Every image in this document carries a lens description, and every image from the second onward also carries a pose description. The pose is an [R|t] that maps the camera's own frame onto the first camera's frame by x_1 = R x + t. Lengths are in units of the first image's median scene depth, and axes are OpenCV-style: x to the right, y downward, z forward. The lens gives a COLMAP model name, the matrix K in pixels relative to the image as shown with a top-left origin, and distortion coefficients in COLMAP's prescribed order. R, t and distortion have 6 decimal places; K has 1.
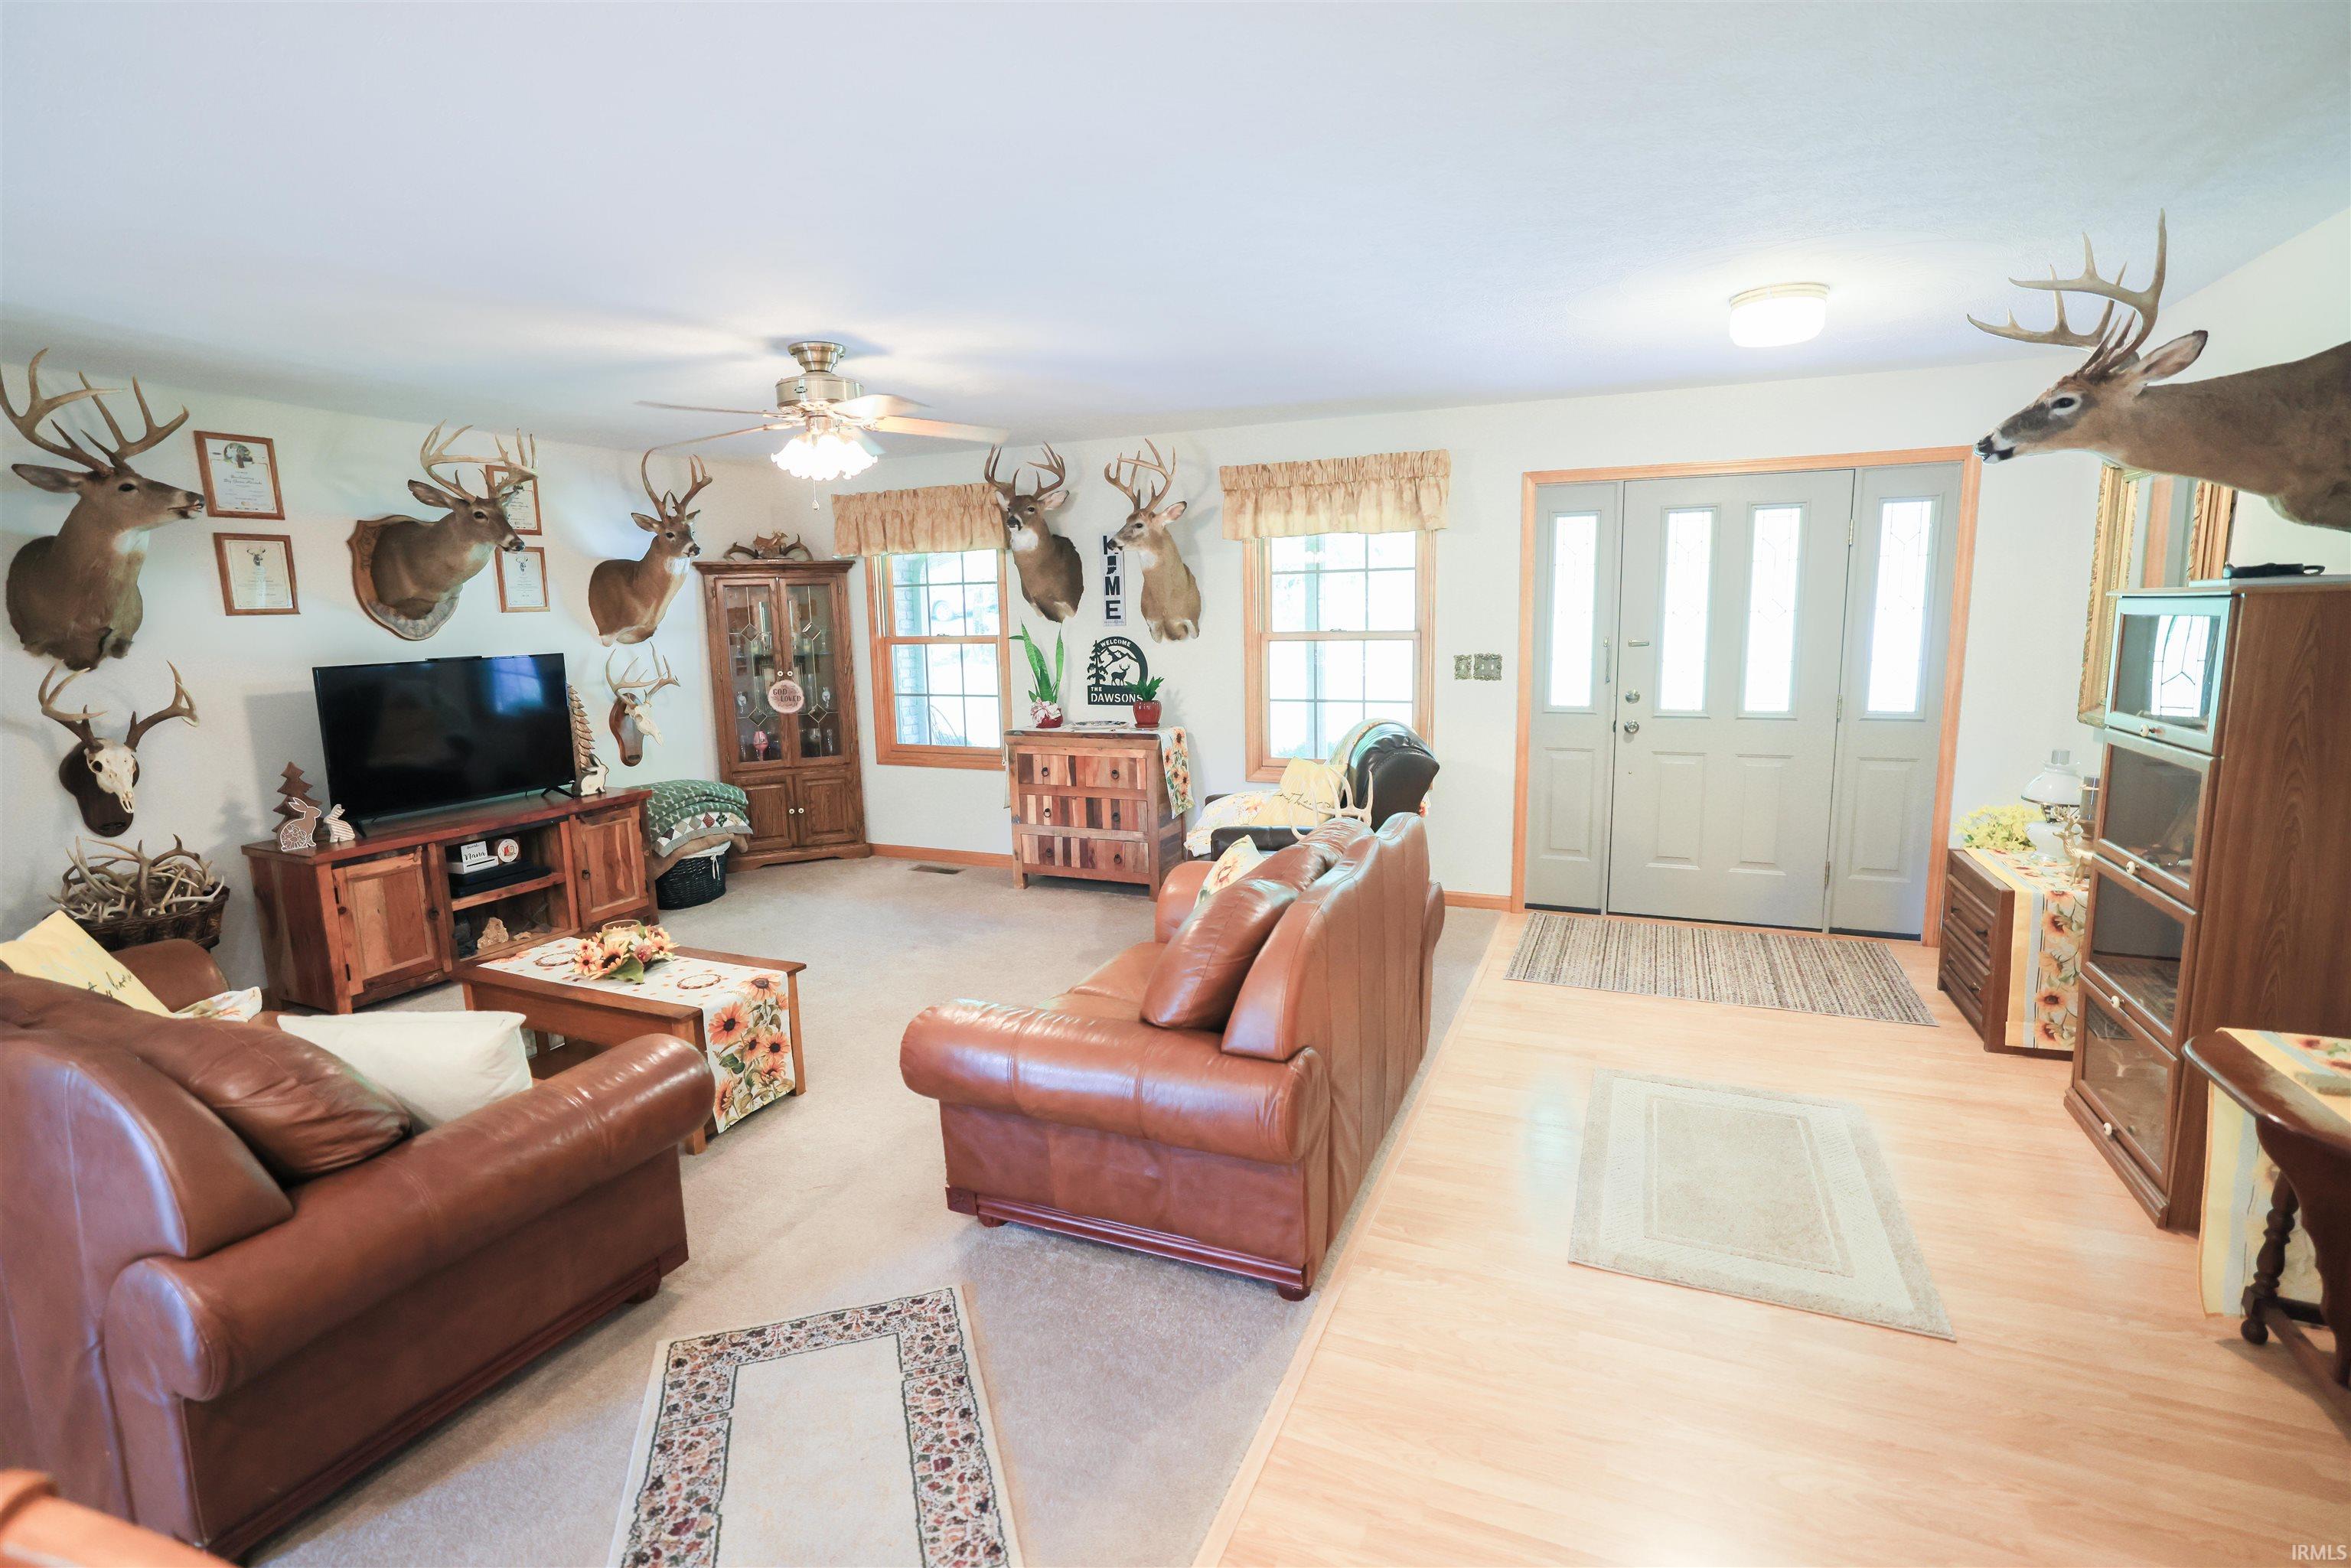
lens RADIAL K [[1100.3, 0, 1180.6], [0, 1100.3, 780.3], [0, 0, 1]] dist [0.004087, 0.000485]
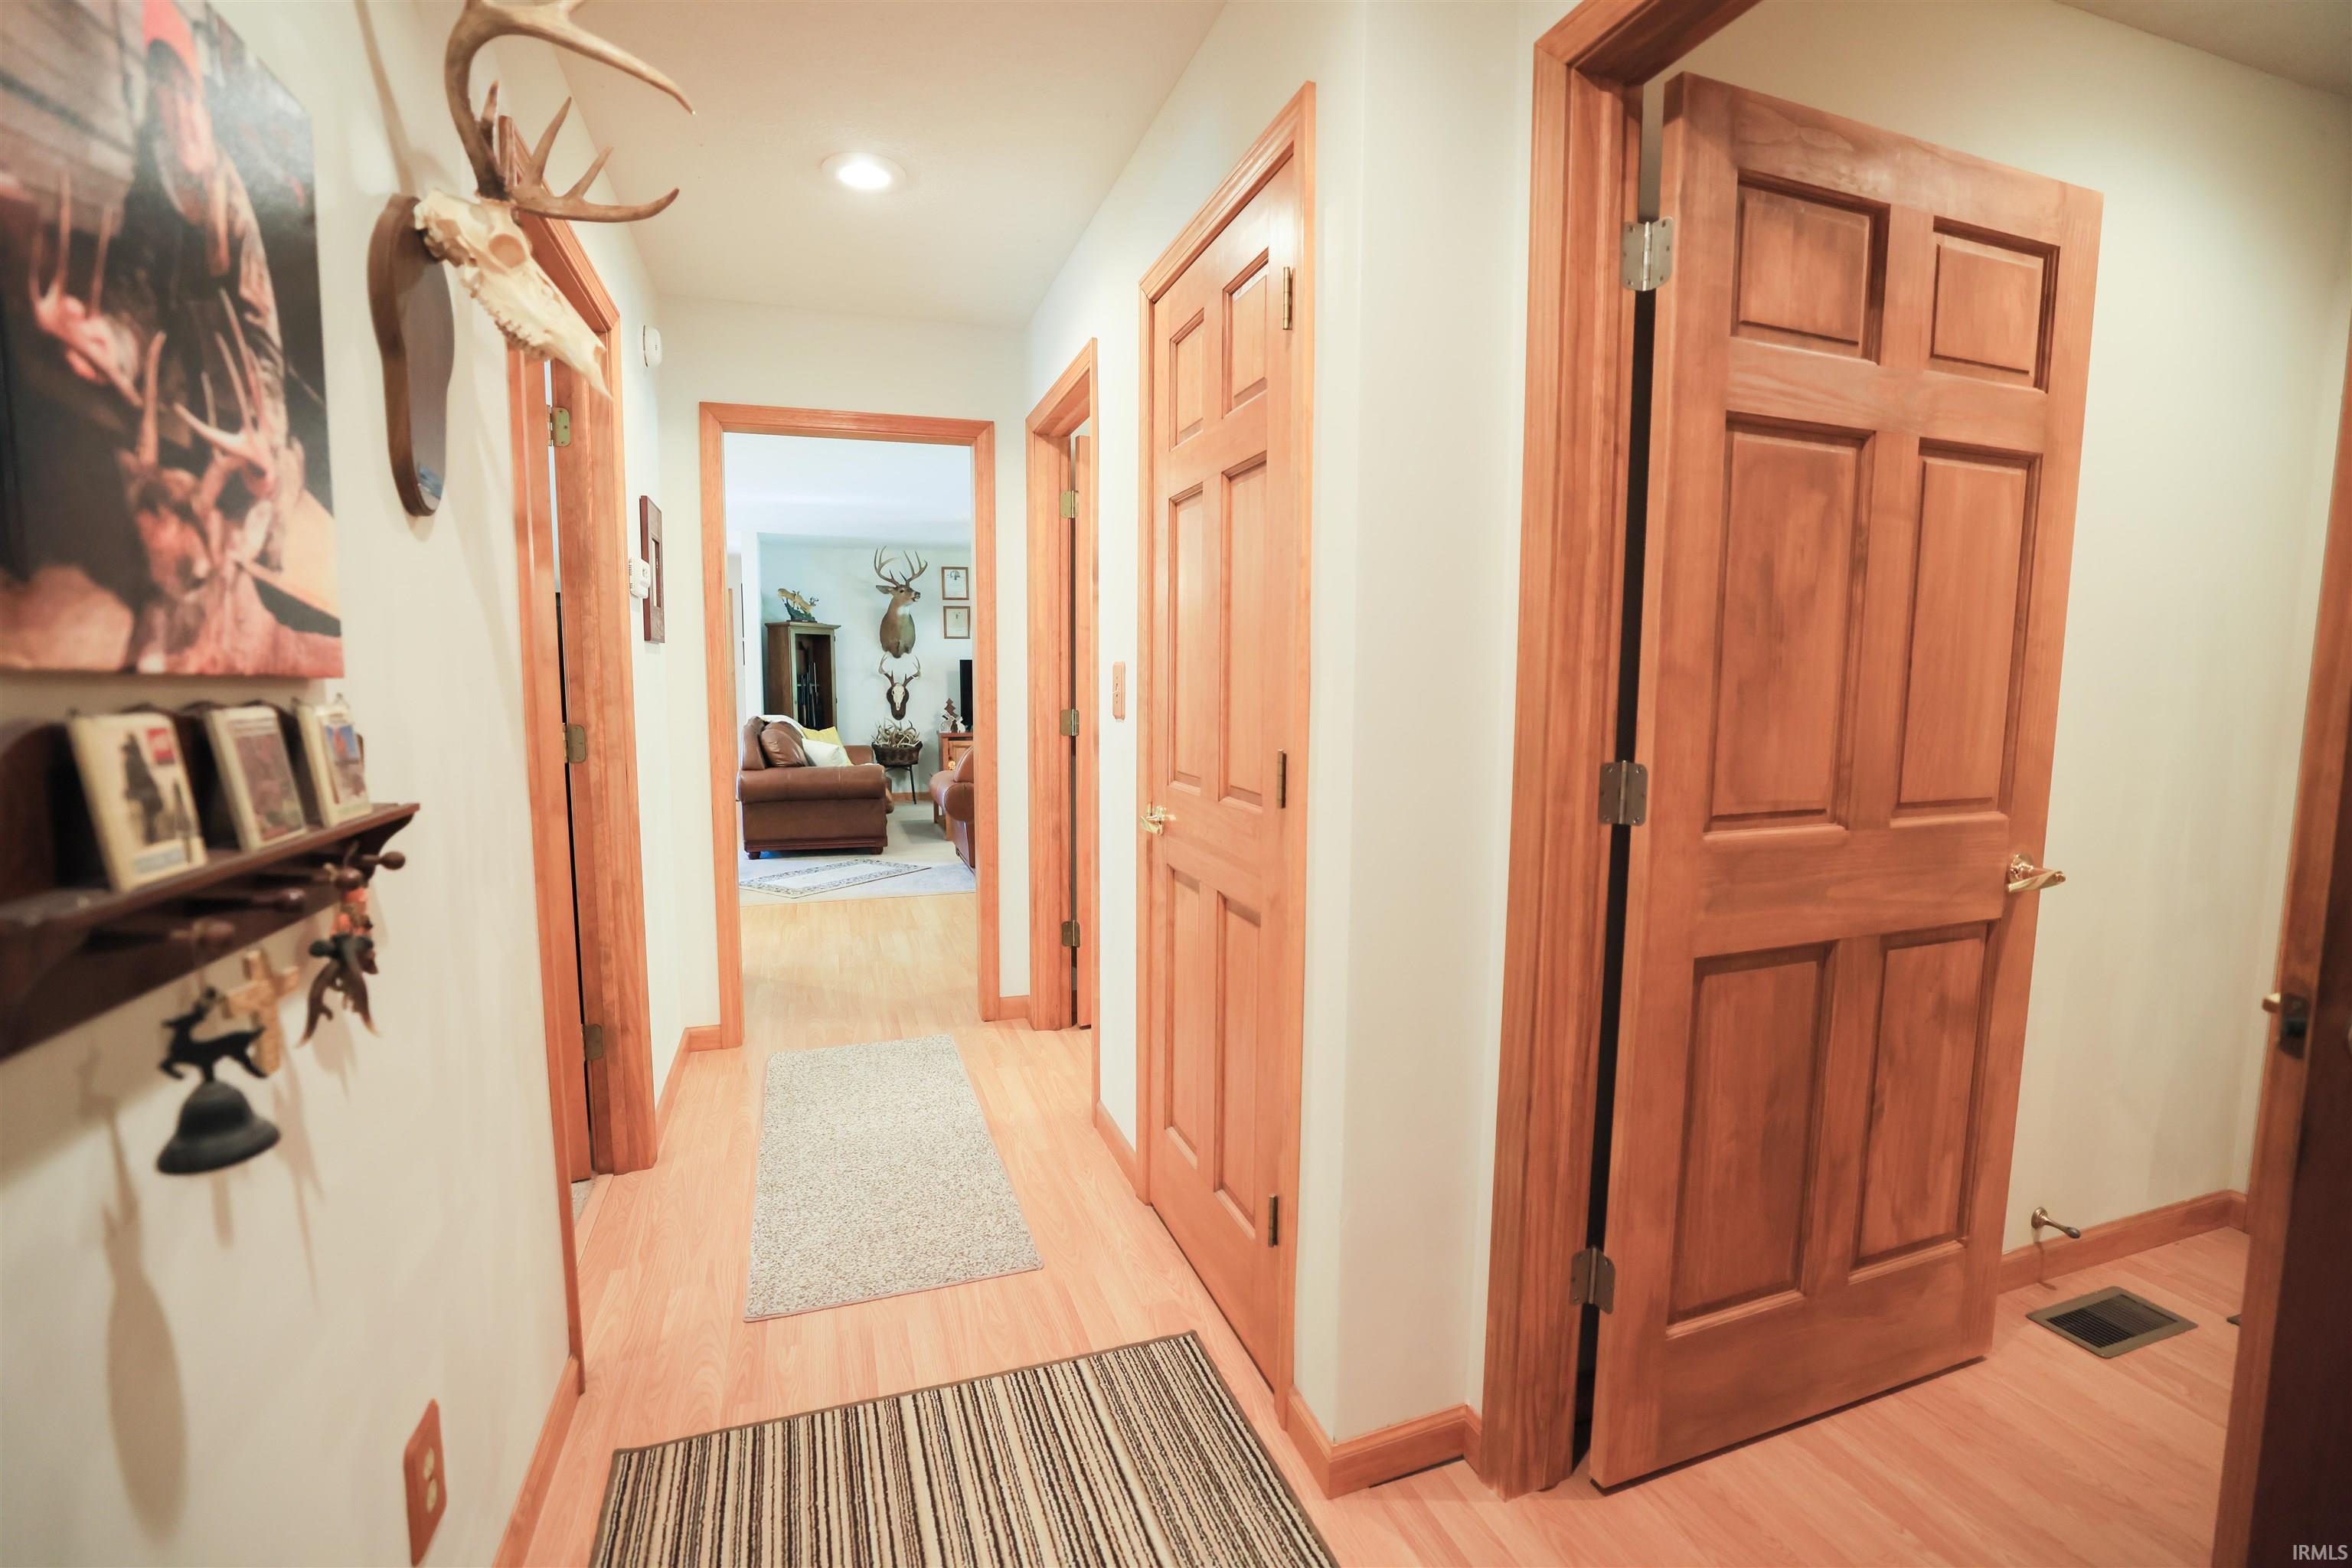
lens RADIAL K [[1005.8, 0, 1172.2], [0, 1005.8, 777.0], [0, 0, 1]] dist [-0.043259, 0.013778]
pose [[0.695123, 0.083936, -0.713974, 1.286887], [-0.117424, 0.993079, 0.002424, 0.106849], [0.709236, 0.082152, 0.700168, -0.226551]]
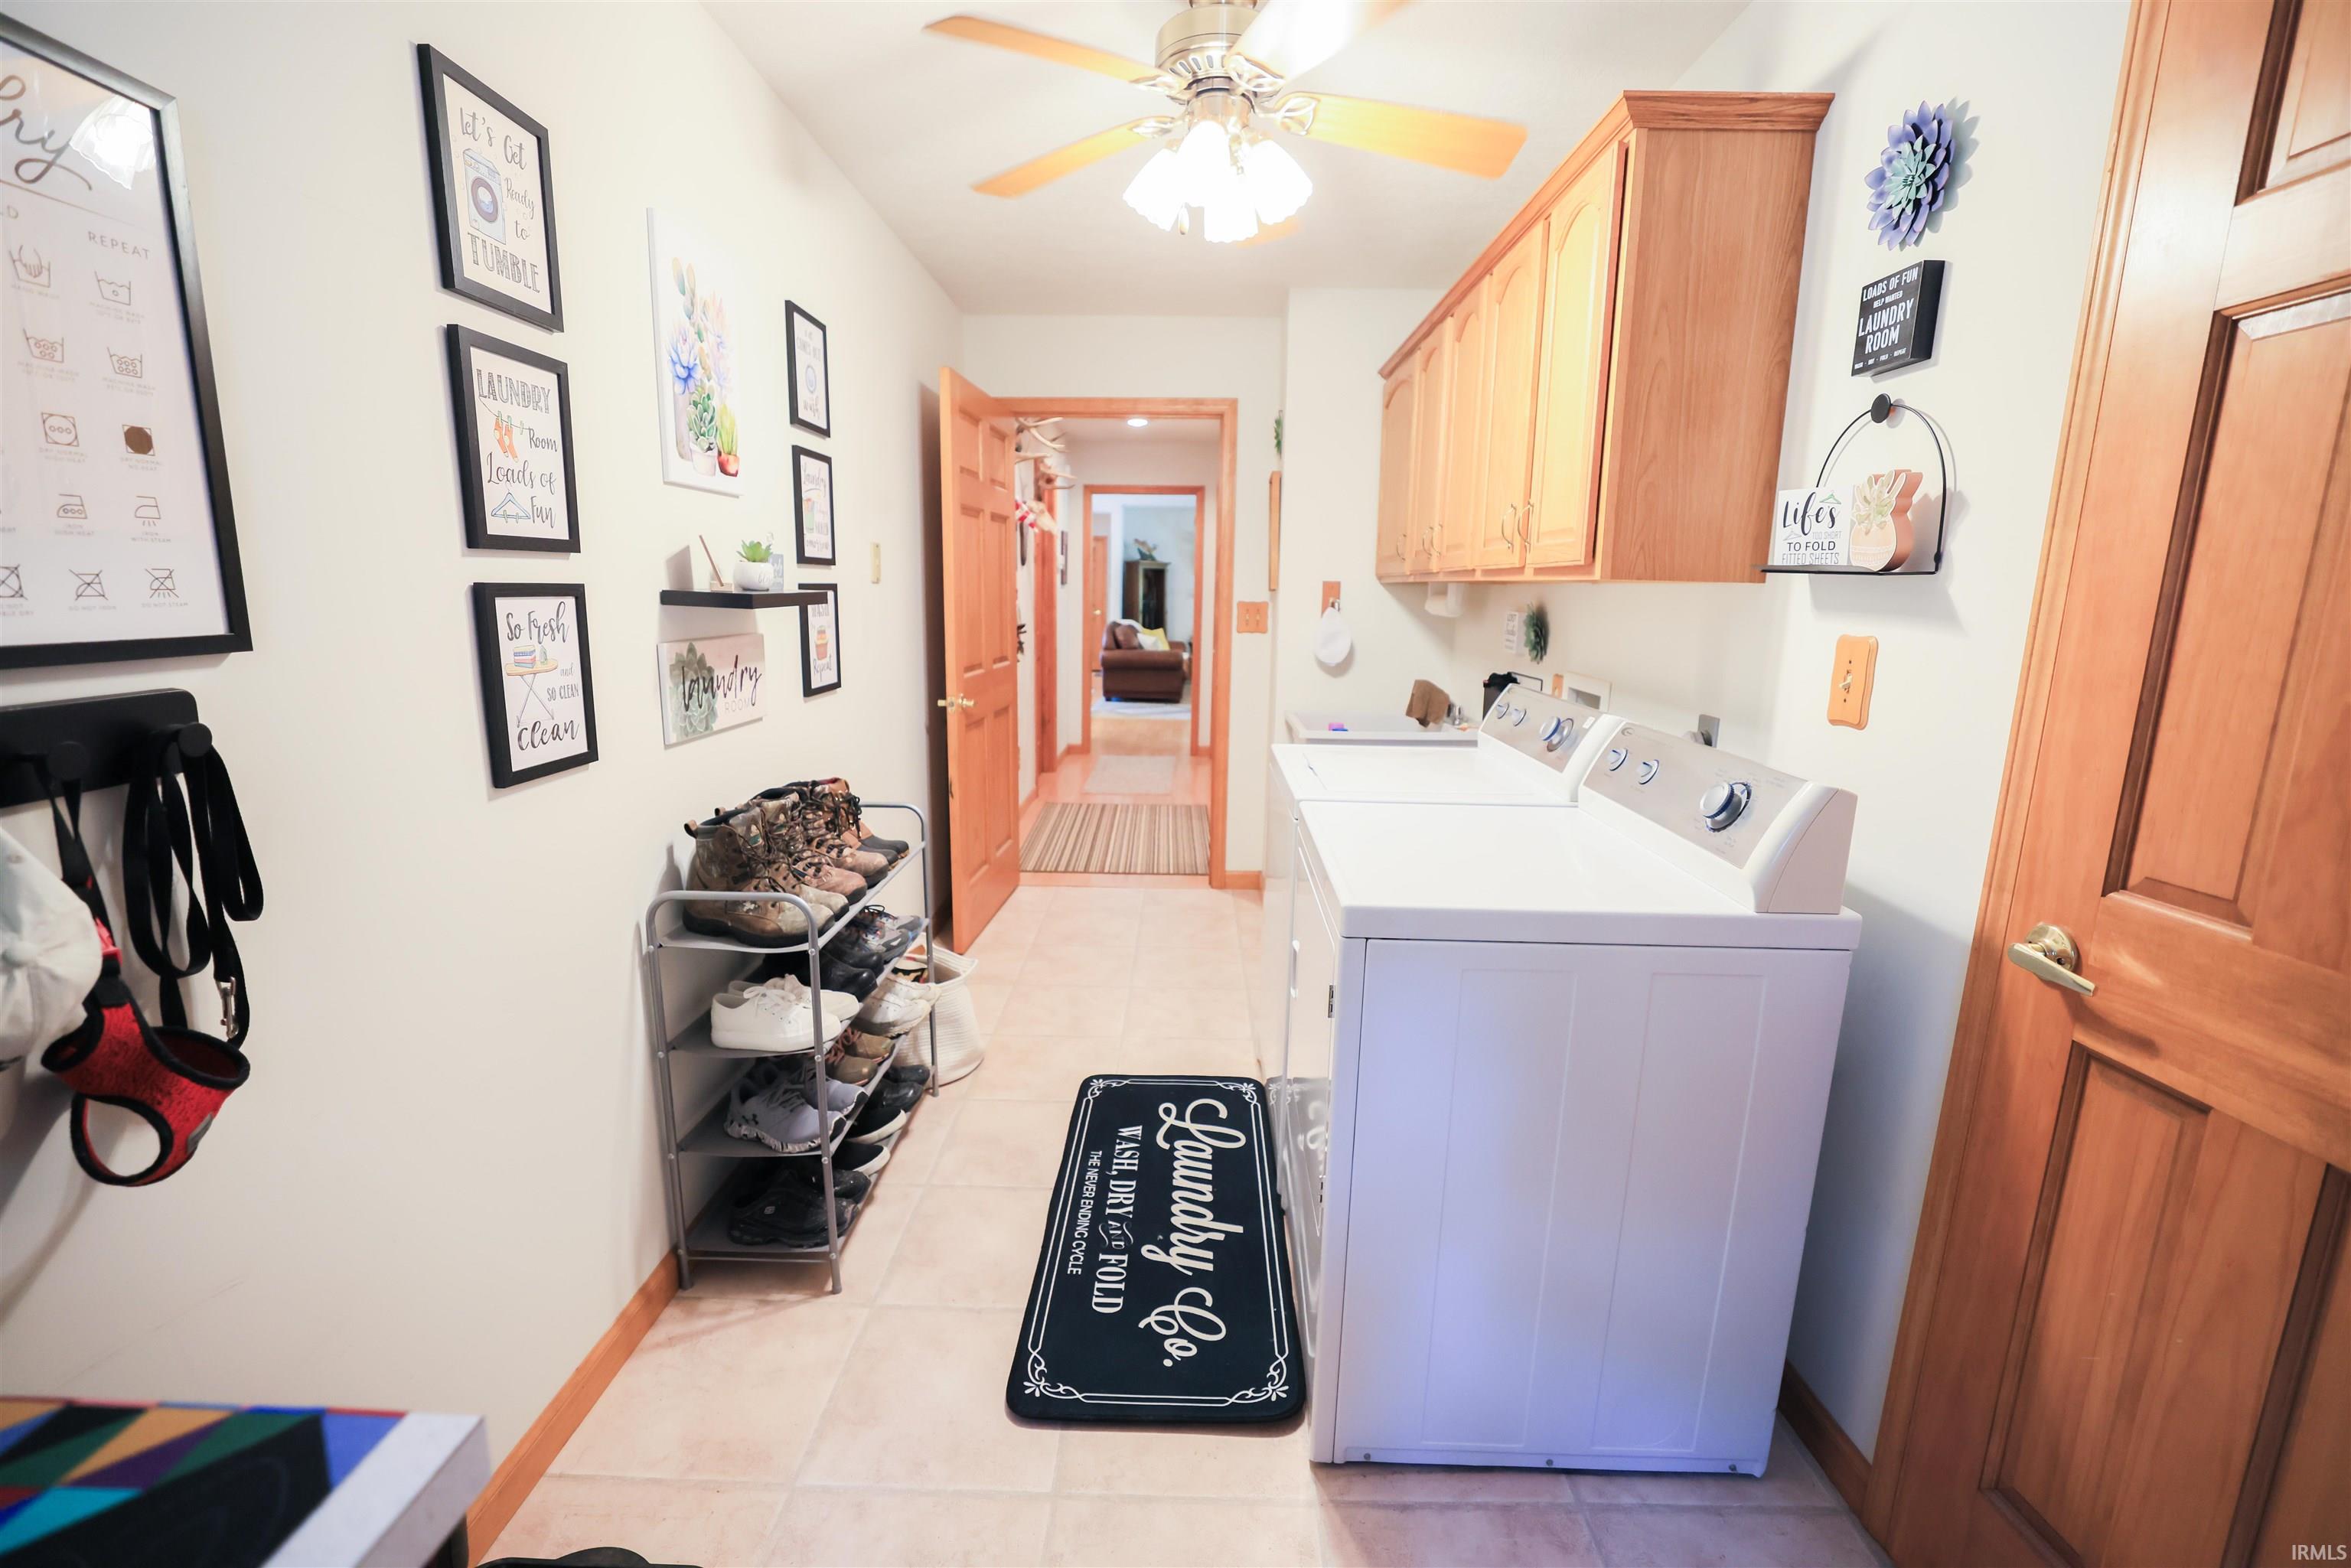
lens RADIAL K [[1005.3, 0, 1171.5], [0, 1005.3, 783.2], [0, 0, 1]] dist [-0.043259, 0.013778]
pose [[0.392276, 0.191918, -0.899604, 2.378996], [-0.164337, 0.976880, 0.136744, 0.130794], [0.905049, 0.094197, 0.414746, -0.568169]]
